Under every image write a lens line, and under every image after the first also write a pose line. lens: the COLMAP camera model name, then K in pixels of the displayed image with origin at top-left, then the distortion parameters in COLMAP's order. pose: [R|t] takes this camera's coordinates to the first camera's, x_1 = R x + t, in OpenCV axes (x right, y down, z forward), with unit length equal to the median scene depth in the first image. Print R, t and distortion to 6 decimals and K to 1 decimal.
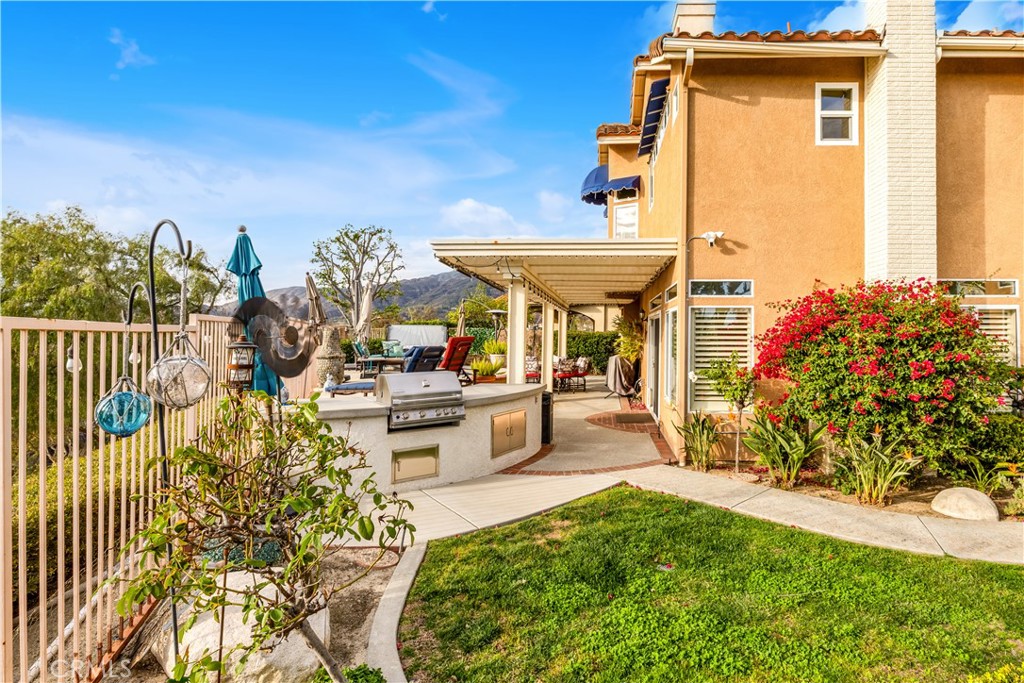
lens RADIAL K [[524.6, 0, 533.7], [0, 524.6, 318.8], [0, 0, 1]] dist [0.000641, -0.000630]
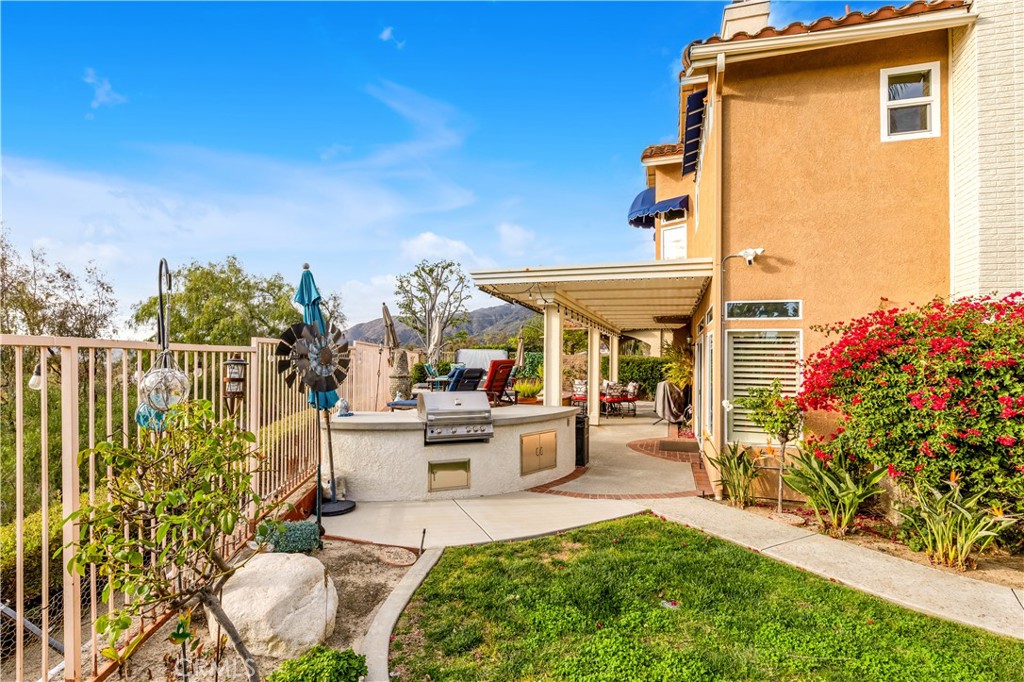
lens RADIAL K [[489.9, 0, 511.6], [0, 489.9, 346.8], [0, 0, 1]] dist [-0.000438, 0.000959]
pose [[0.960125, 0.004361, -0.279536, 0.182818], [-0.003870, 0.999990, 0.002308, 0.006105], [0.279543, -0.001134, 0.960133, 0.057615]]
